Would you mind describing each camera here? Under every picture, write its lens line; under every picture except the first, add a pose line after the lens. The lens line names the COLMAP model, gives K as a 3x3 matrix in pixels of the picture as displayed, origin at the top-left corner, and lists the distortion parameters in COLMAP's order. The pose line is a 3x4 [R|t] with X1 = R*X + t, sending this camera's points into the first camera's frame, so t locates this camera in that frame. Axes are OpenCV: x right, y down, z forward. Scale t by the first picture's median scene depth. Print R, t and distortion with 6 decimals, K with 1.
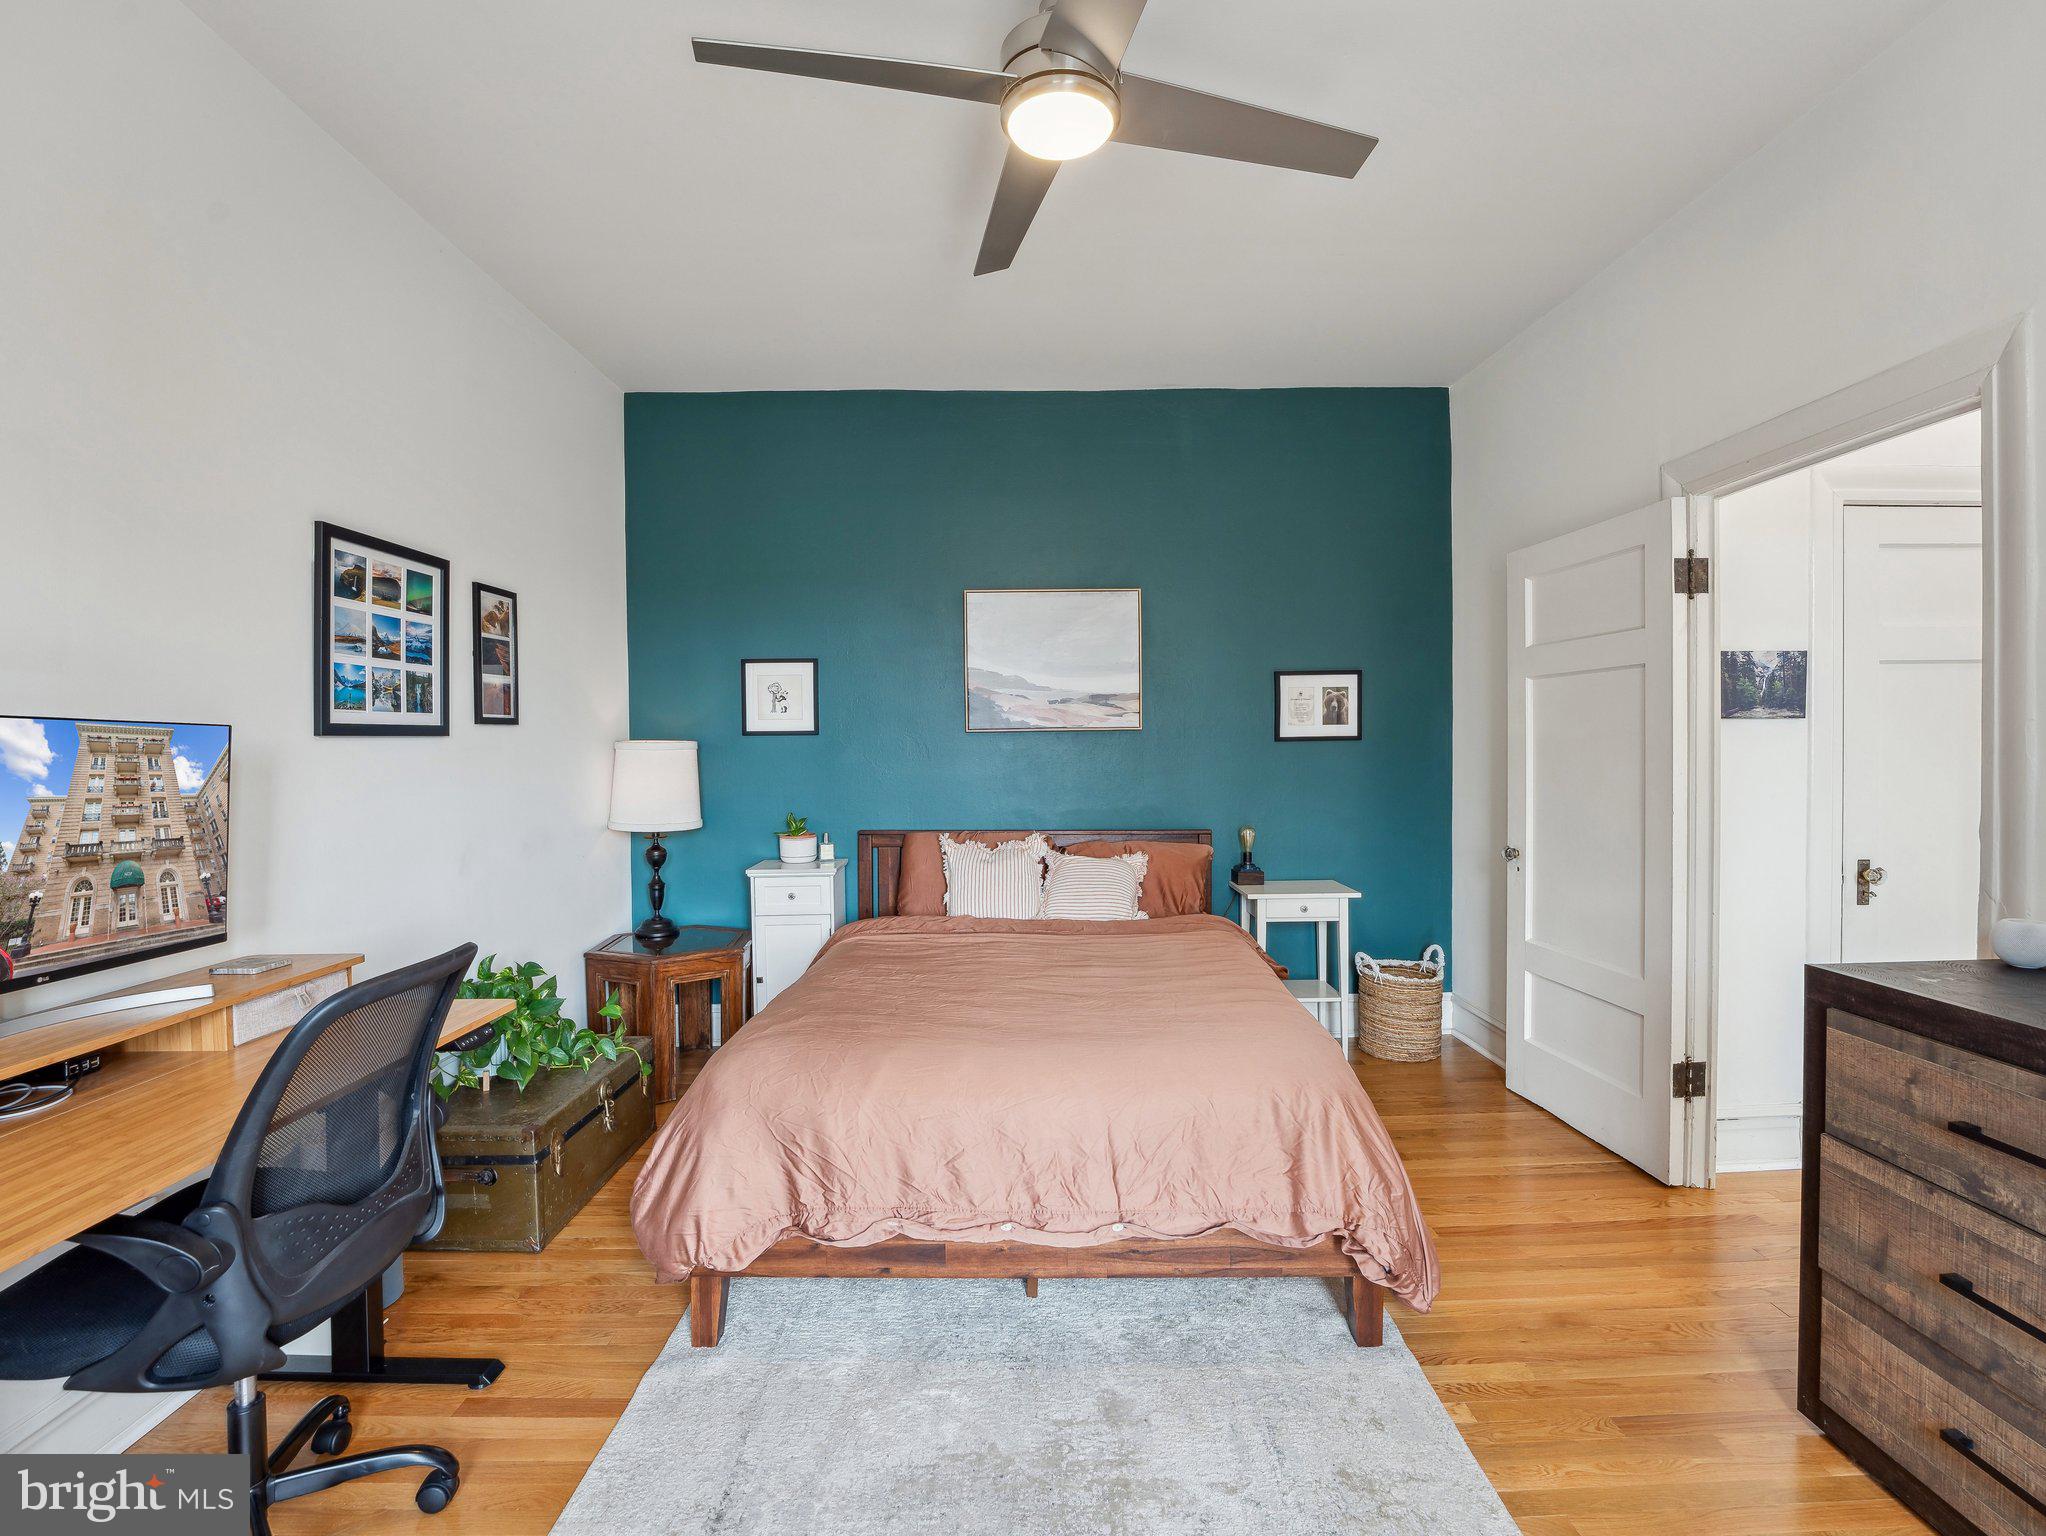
lens RADIAL K [[947.3, 0, 1023.4], [0, 947.3, 759.1], [0, 0, 1]] dist [-0.026870, 0.001837]
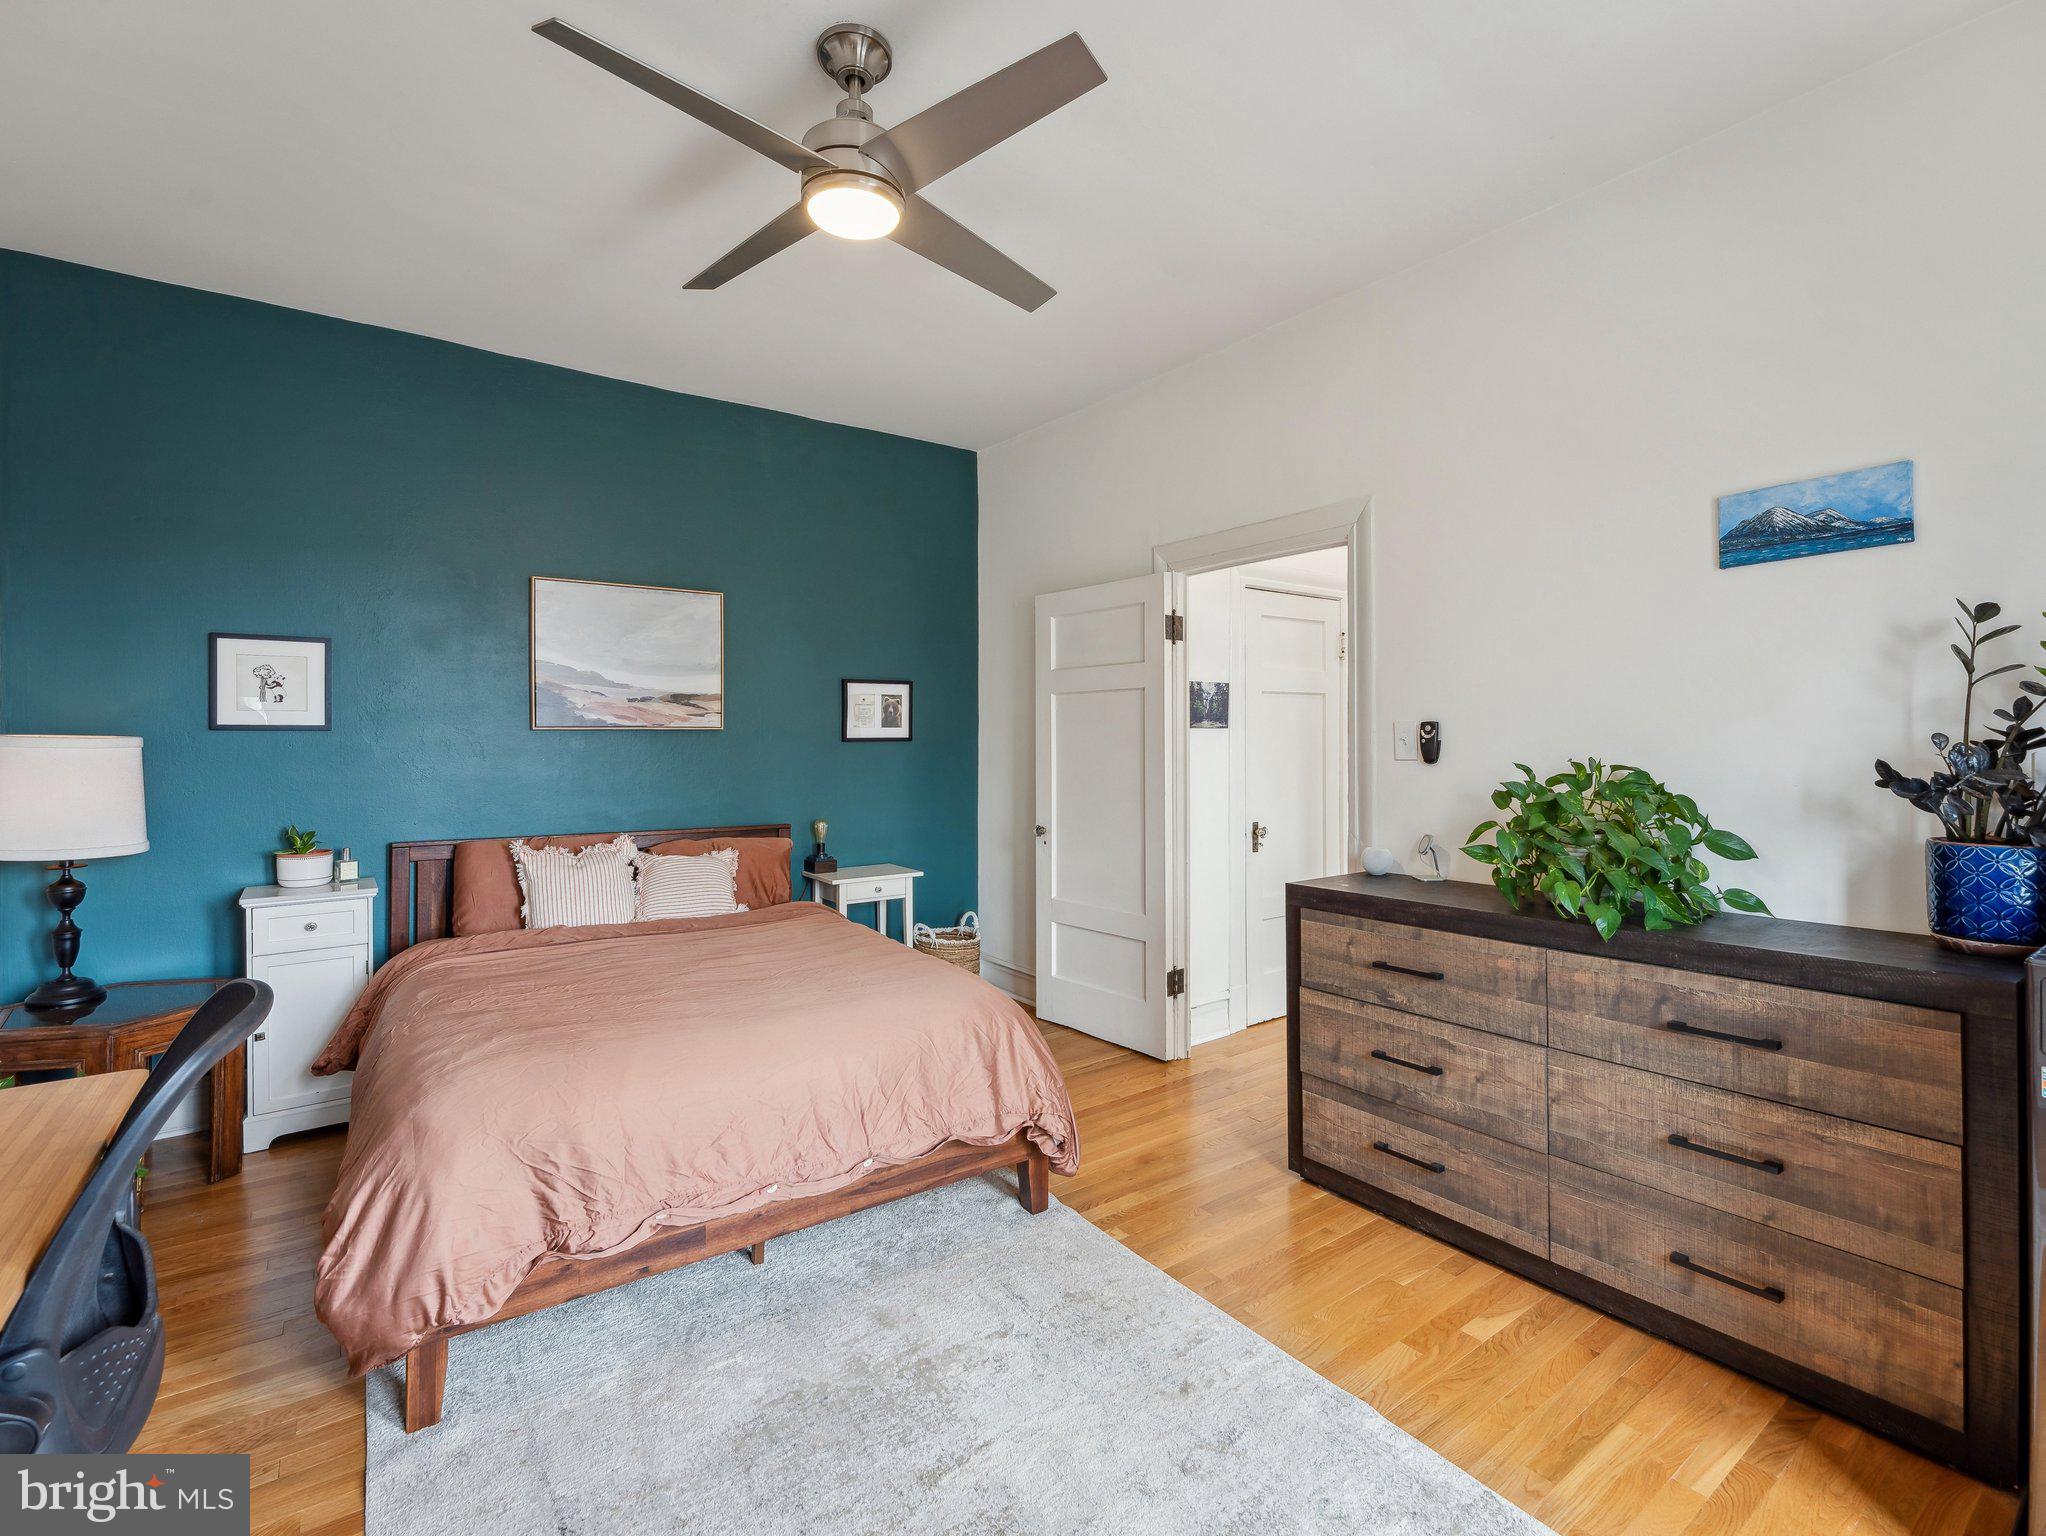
lens RADIAL K [[948.1, 0, 1029.8], [0, 948.1, 738.9], [0, 0, 1]] dist [0.001214, -0.000378]
pose [[0.814617, 0.008140, 0.579943, -0.324489], [0.004656, 0.999778, -0.020572, 0.002861], [-0.579981, 0.019459, 0.814398, -0.054896]]
